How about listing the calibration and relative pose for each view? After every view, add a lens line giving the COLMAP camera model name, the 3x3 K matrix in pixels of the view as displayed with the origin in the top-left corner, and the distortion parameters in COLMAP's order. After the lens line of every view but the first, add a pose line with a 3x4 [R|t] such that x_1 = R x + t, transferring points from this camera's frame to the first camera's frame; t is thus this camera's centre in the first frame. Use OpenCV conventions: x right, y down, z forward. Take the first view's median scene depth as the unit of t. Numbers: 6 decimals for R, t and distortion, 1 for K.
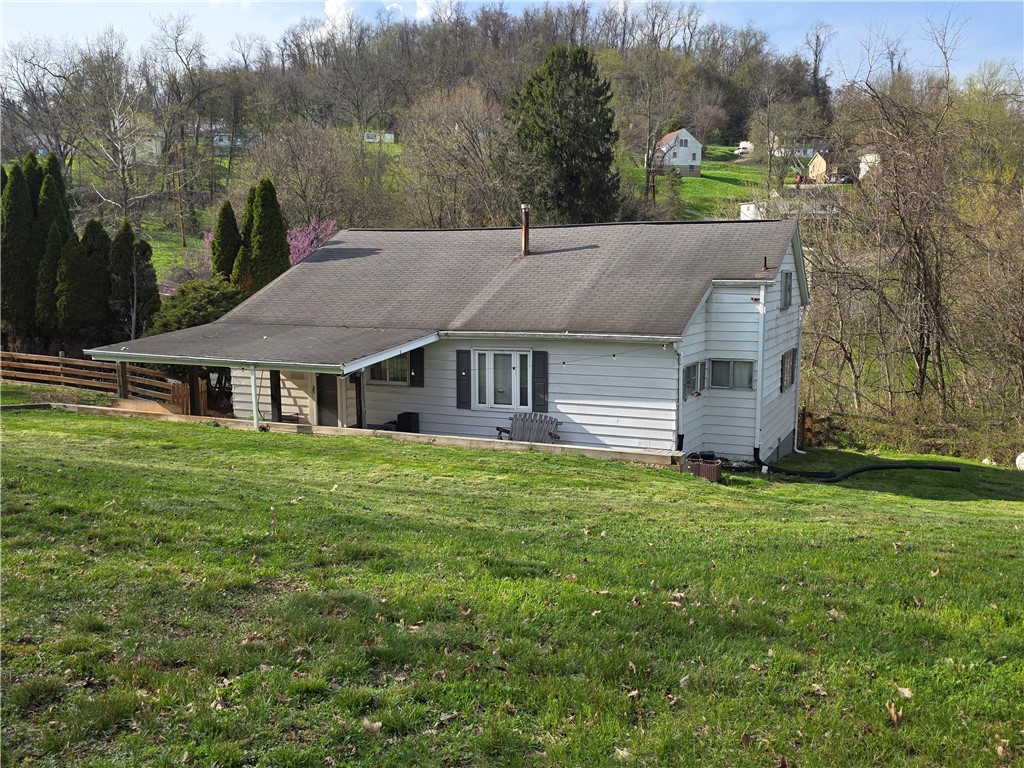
lens RADIAL K [[921.6, 0, 545.3], [0, 921.6, 384.3], [0, 0, 1]] dist [0.051199, -0.006710]
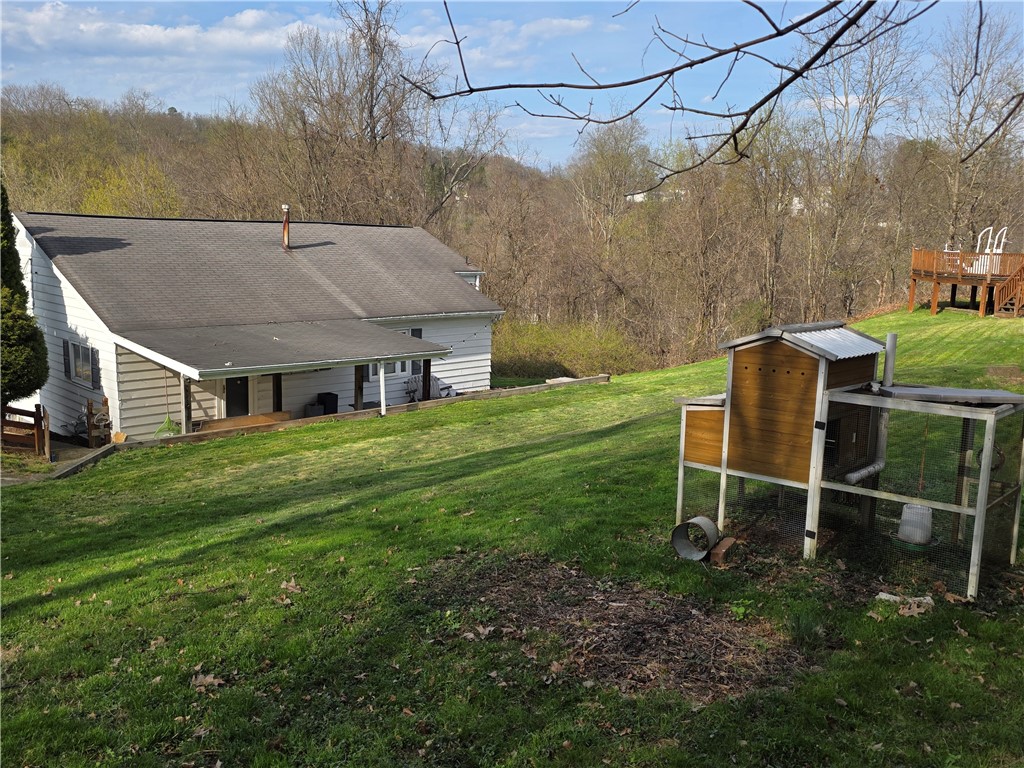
lens RADIAL K [[921.6, 0, 545.3], [0, 921.6, 384.3], [0, 0, 1]] dist [0.051199, -0.006710]
pose [[0.315830, -0.142650, 0.938031, -1.204362], [0.081110, 0.989074, 0.123103, -0.106211], [-0.945342, 0.037204, 0.323950, 0.365160]]
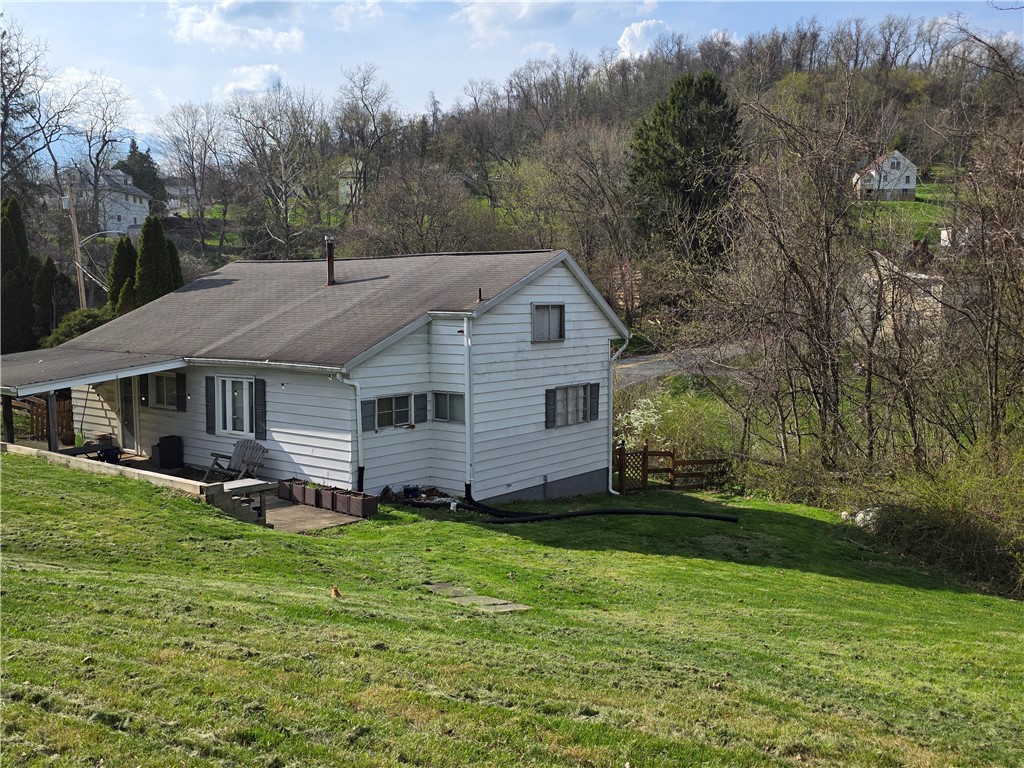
lens RADIAL K [[921.6, 0, 545.3], [0, 921.6, 384.3], [0, 0, 1]] dist [0.051199, -0.006710]
pose [[0.973368, 0.021946, -0.228195, 0.517985], [-0.029188, 0.999170, -0.028408, -0.010422], [0.227382, 0.034312, 0.973201, 0.071757]]
